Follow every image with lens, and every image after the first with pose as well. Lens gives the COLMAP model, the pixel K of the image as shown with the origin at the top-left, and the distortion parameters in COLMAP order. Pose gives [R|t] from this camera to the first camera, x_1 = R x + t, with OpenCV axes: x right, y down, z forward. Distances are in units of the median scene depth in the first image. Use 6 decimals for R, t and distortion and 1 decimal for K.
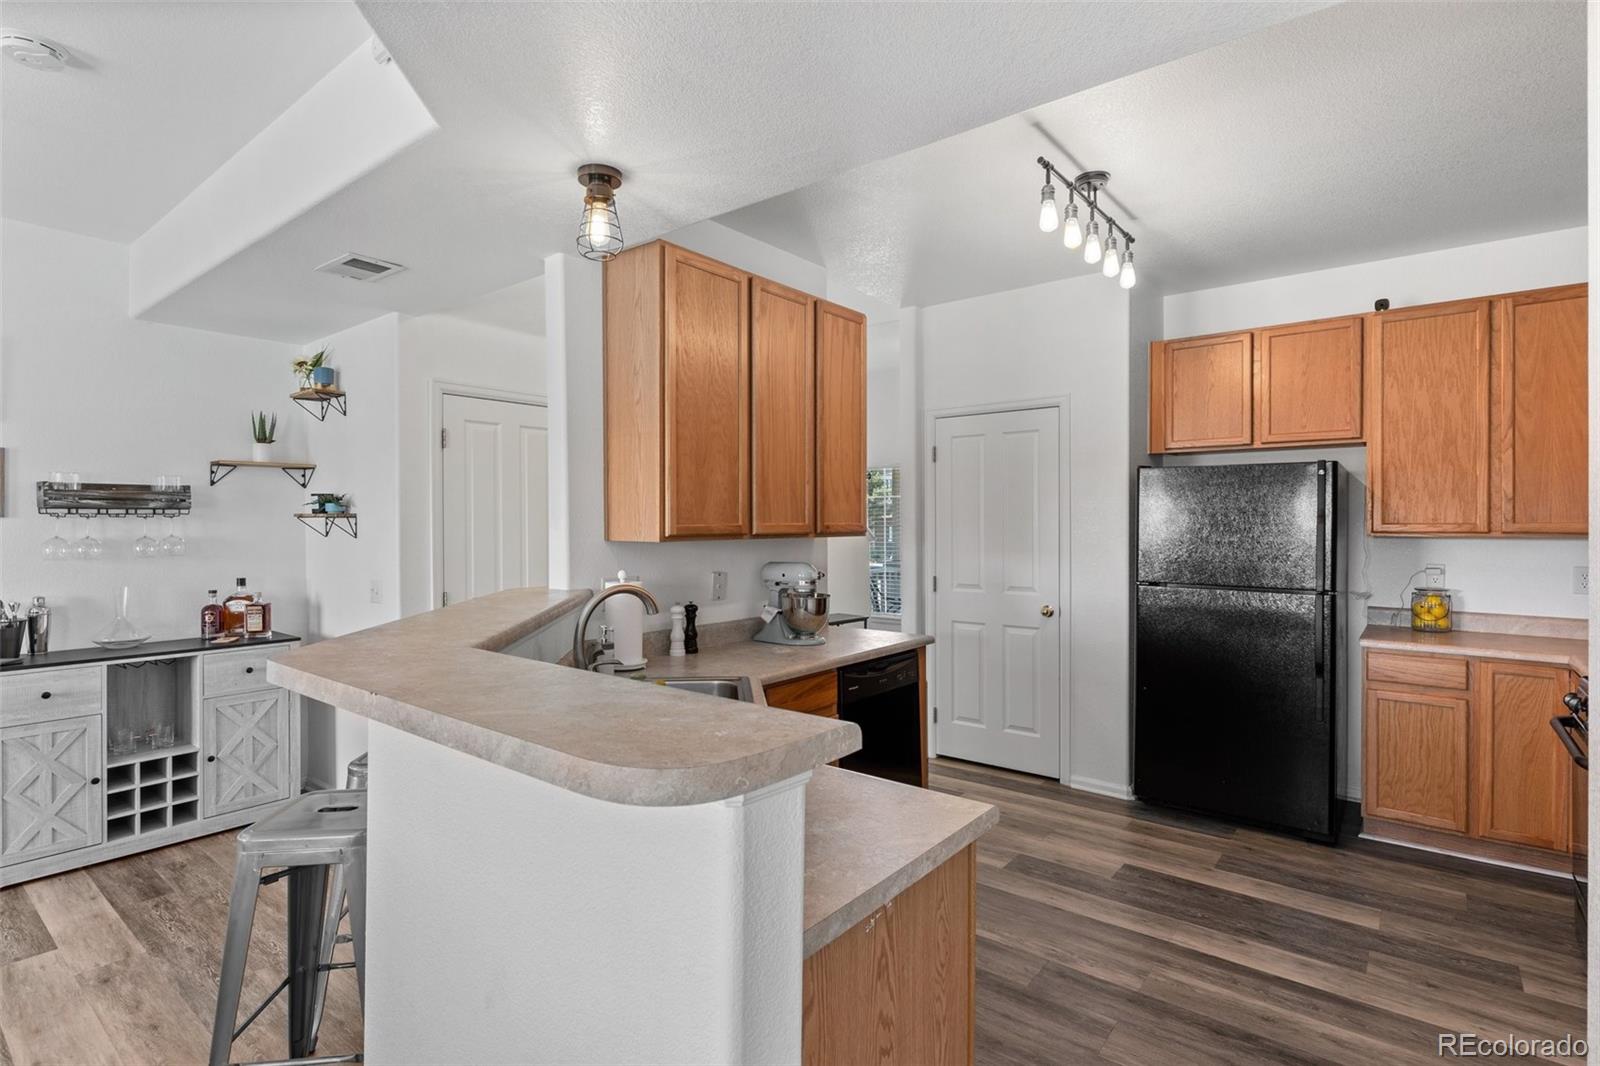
lens RADIAL K [[769.7, 0, 797.9], [0, 769.7, 523.4], [0, 0, 1]] dist [0.001037, -0.003286]
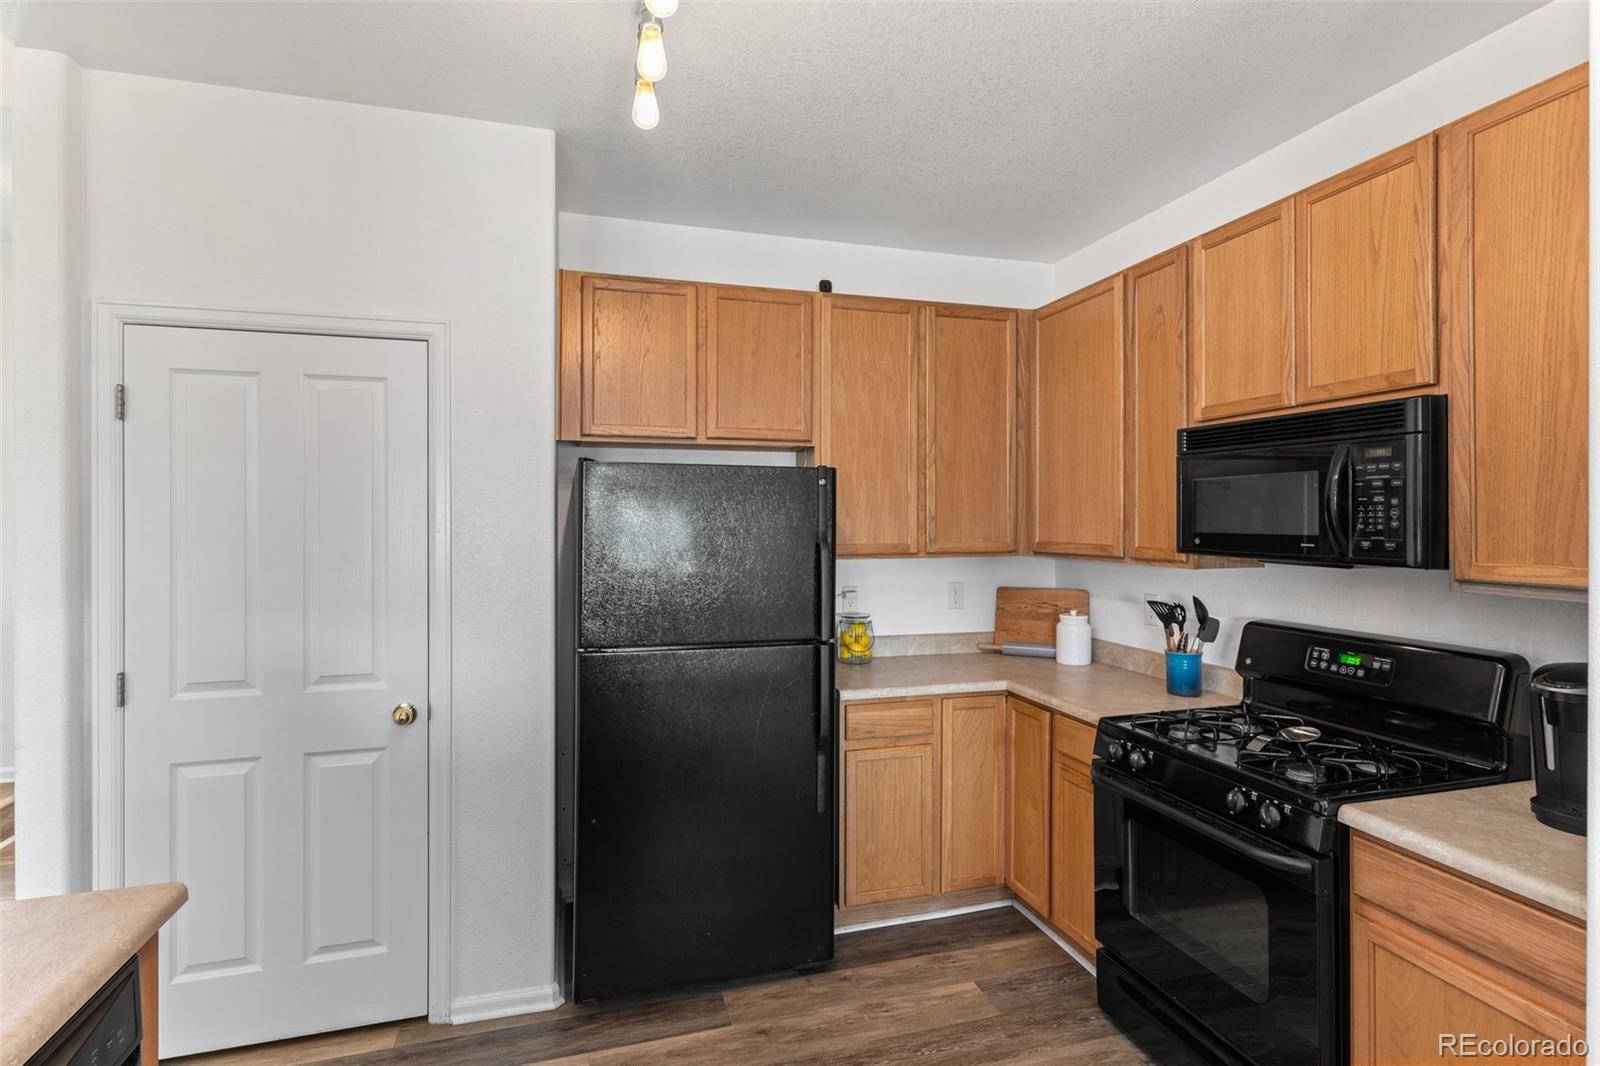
lens RADIAL K [[769.7, 0, 790.5], [0, 769.7, 519.8], [0, 0, 1]] dist [0.001037, -0.003286]
pose [[0.569472, 0.000256, 0.822010, 0.040899], [0.001123, 0.999999, -0.001089, -0.026833], [-0.822010, 0.001543, 0.569471, 0.568789]]
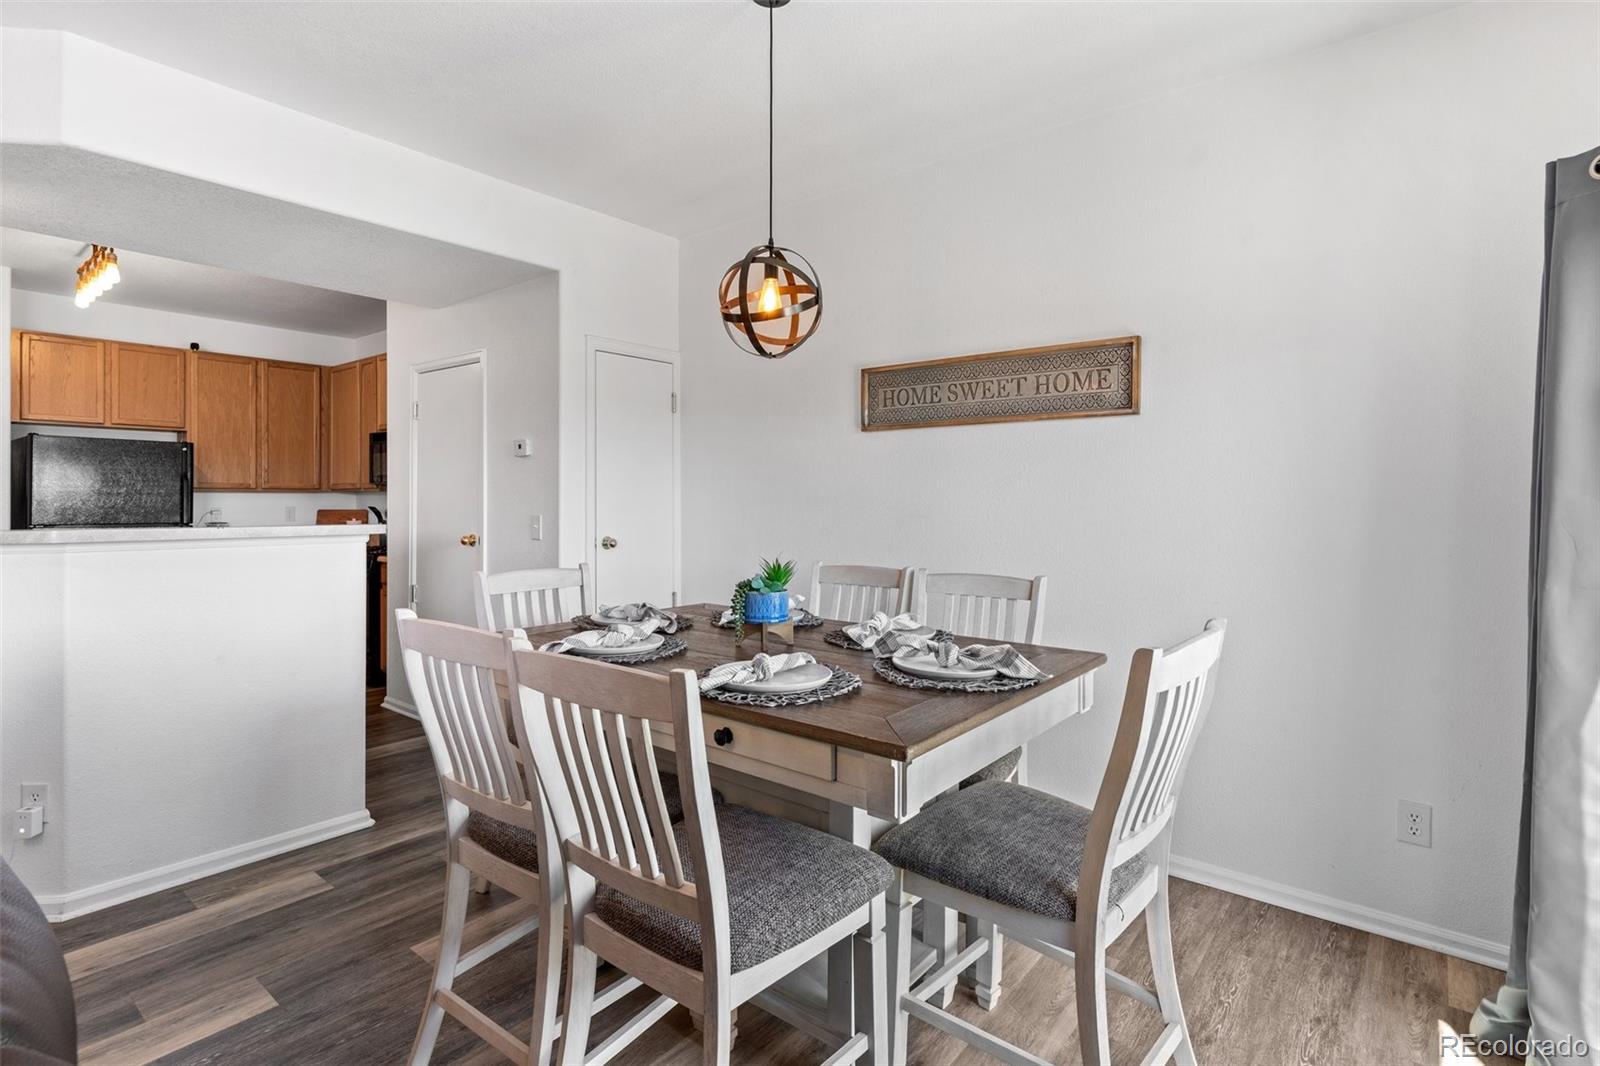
lens RADIAL K [[769.7, 0, 797.0], [0, 769.7, 503.0], [0, 0, 1]] dist [0.001037, -0.003286]
pose [[-0.009511, 0.000366, 0.999955, -0.883704], [0.008038, 0.999968, -0.000290, 0.054580], [-0.999922, 0.008034, -0.009513, -0.243660]]
